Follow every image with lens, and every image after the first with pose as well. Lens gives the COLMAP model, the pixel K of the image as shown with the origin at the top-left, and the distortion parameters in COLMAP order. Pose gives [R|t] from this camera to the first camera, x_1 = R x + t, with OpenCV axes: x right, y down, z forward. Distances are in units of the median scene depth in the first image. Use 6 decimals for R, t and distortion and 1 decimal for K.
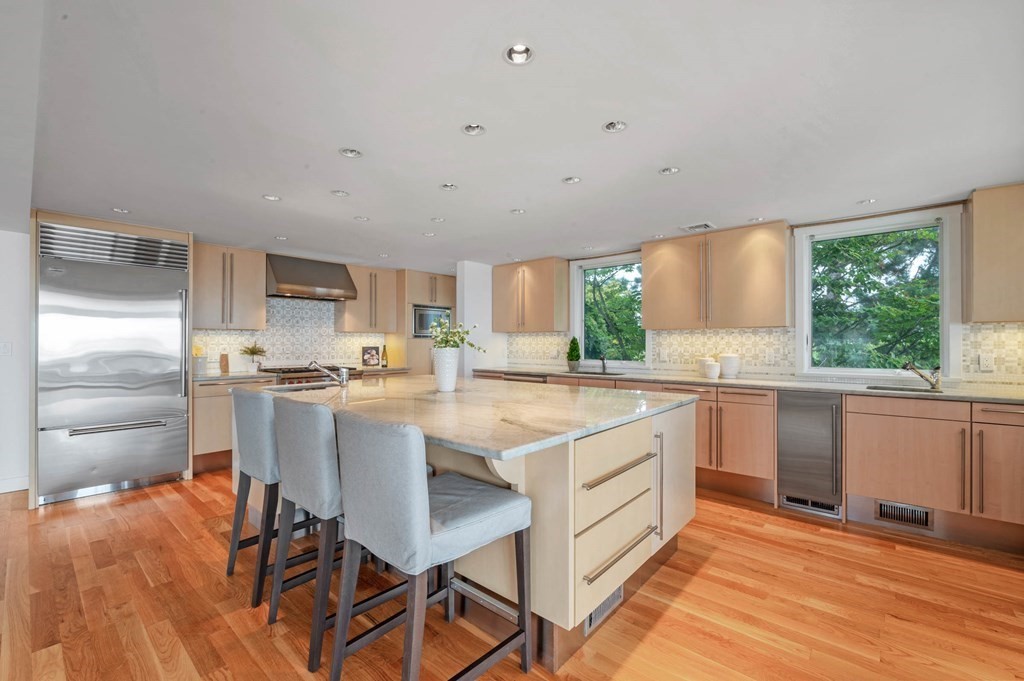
lens RADIAL K [[433.4, 0, 511.1], [0, 433.4, 343.6], [0, 0, 1]] dist [-0.009032, -0.001258]
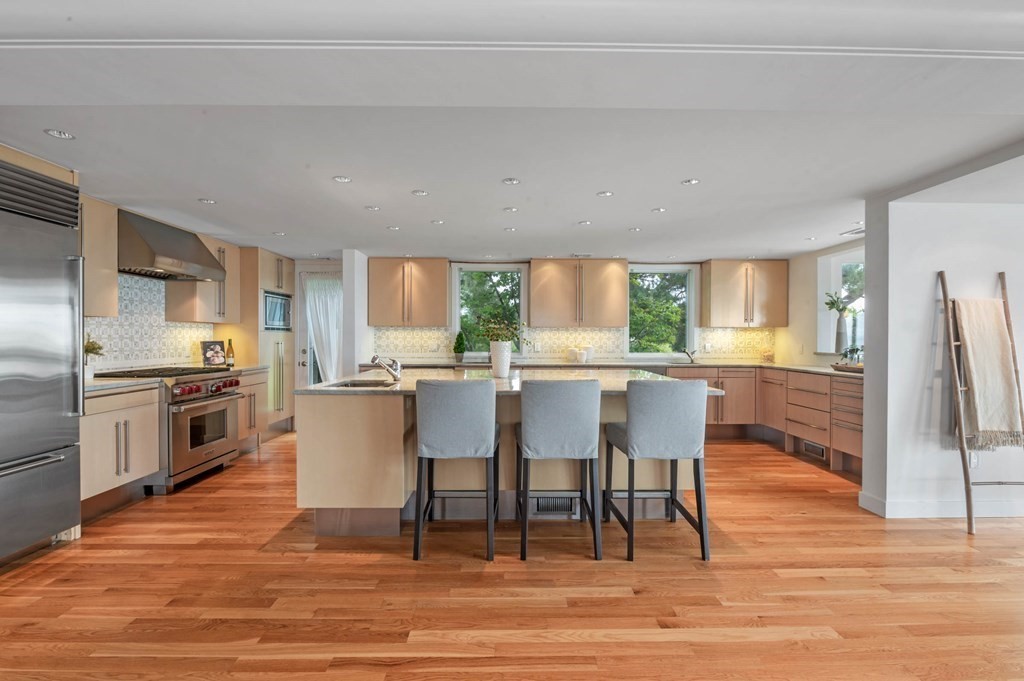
lens RADIAL K [[476.9, 0, 514.6], [0, 476.9, 340.3], [0, 0, 1]] dist [-0.010426, -0.001307]
pose [[0.740593, -0.002356, 0.671950, -0.604035], [-0.002395, 0.999978, 0.006145, -0.000925], [-0.671950, -0.006161, 0.740571, -0.003435]]
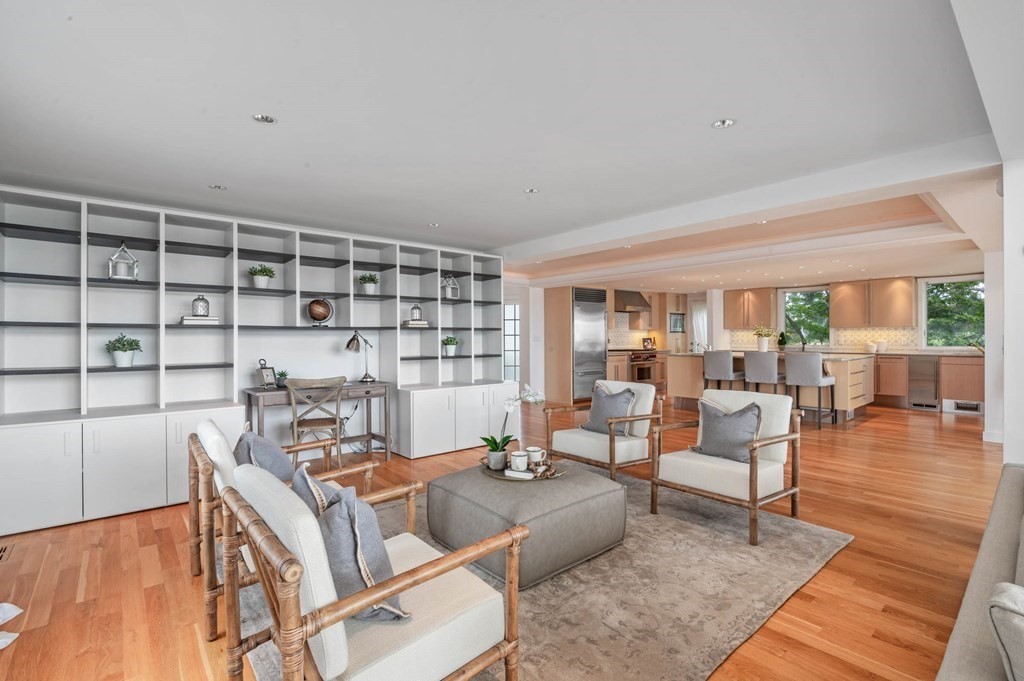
lens RADIAL K [[476.9, 0, 504.6], [0, 476.9, 339.2], [0, 0, 1]] dist [-0.010426, -0.001307]
pose [[0.988869, -0.002971, -0.148756, -0.733527], [0.003176, 0.999994, 0.001140, 0.010279], [0.148752, -0.001599, 0.988873, -1.169275]]
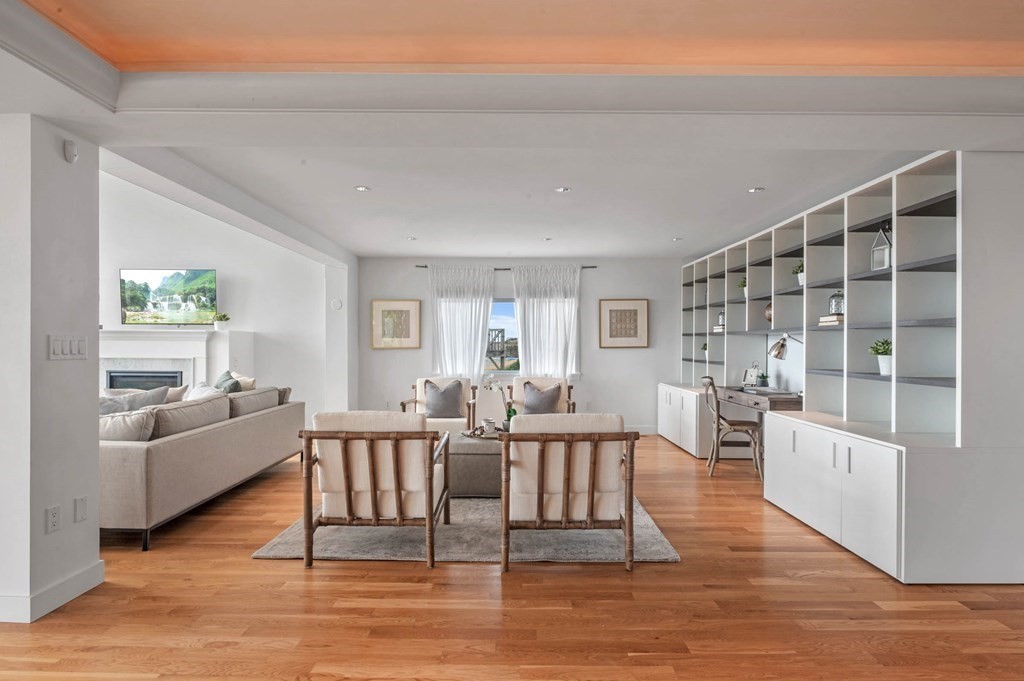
lens RADIAL K [[535.9, 0, 510.0], [0, 535.9, 341.4], [0, 0, 1]] dist [-0.000952, 0.000453]
pose [[-0.754344, -0.008607, -0.656423, -0.199254], [-0.005510, 0.999962, -0.006781, 0.007992], [0.656456, -0.001498, -0.754363, 0.170299]]
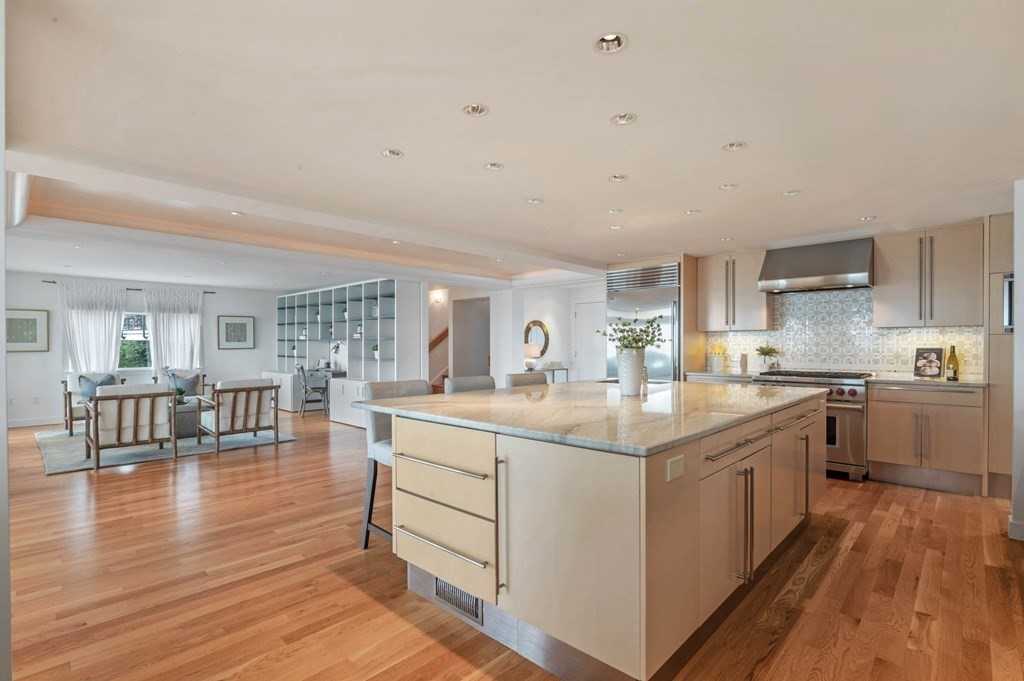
lens RADIAL K [[476.9, 0, 504.5], [0, 476.9, 354.9], [0, 0, 1]] dist [-0.010426, -0.001307]
pose [[-0.046468, 0.019712, -0.998725, 0.523659], [0.002248, 0.999805, 0.019629, 0.002377], [0.998917, -0.001333, -0.046503, 0.461729]]
